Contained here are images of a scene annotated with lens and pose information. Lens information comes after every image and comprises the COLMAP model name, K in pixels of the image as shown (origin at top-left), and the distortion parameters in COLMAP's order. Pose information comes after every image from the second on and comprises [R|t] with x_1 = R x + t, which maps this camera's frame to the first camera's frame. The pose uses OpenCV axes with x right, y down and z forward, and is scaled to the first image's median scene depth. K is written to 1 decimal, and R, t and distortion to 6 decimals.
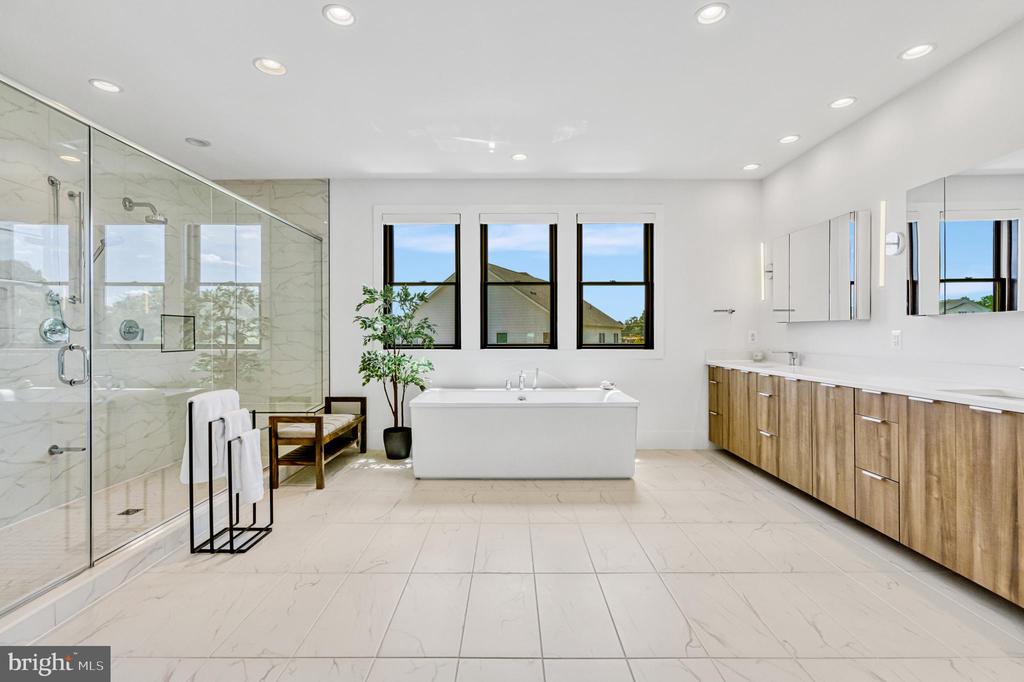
lens RADIAL K [[471.2, 0, 509.9], [0, 471.2, 345.7], [0, 0, 1]] dist [-0.002748, -0.000130]
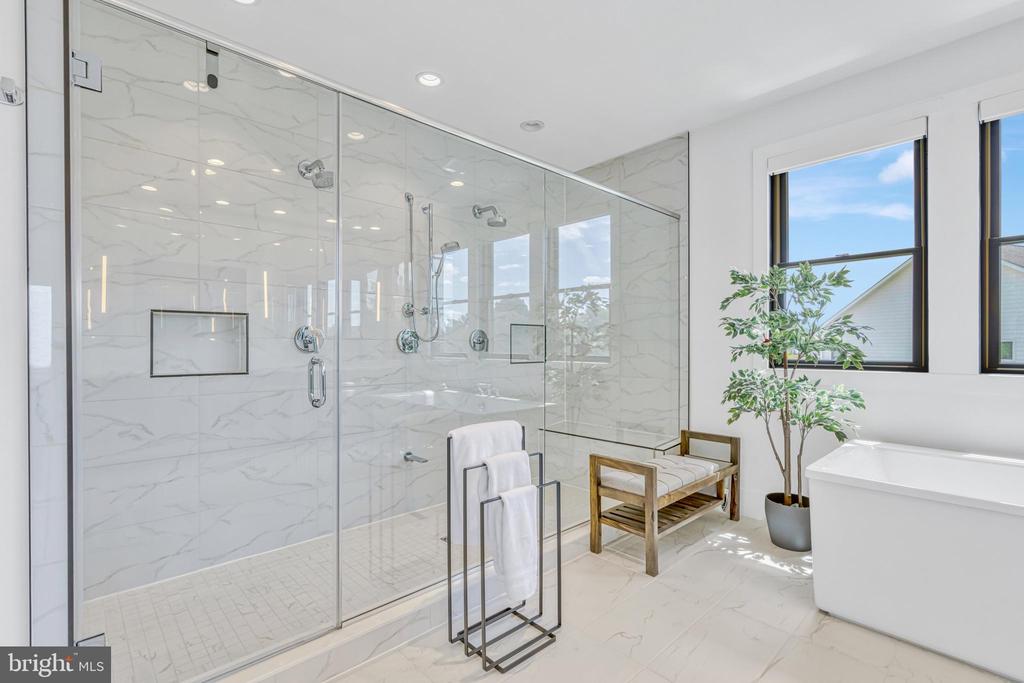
lens RADIAL K [[471.2, 0, 509.9], [0, 471.2, 346.2], [0, 0, 1]] dist [-0.002748, -0.000130]
pose [[0.684600, 0.000492, -0.728919, -0.043323], [-0.015859, 0.999773, -0.014220, -0.007235], [0.728746, 0.021295, 0.684452, 0.318969]]
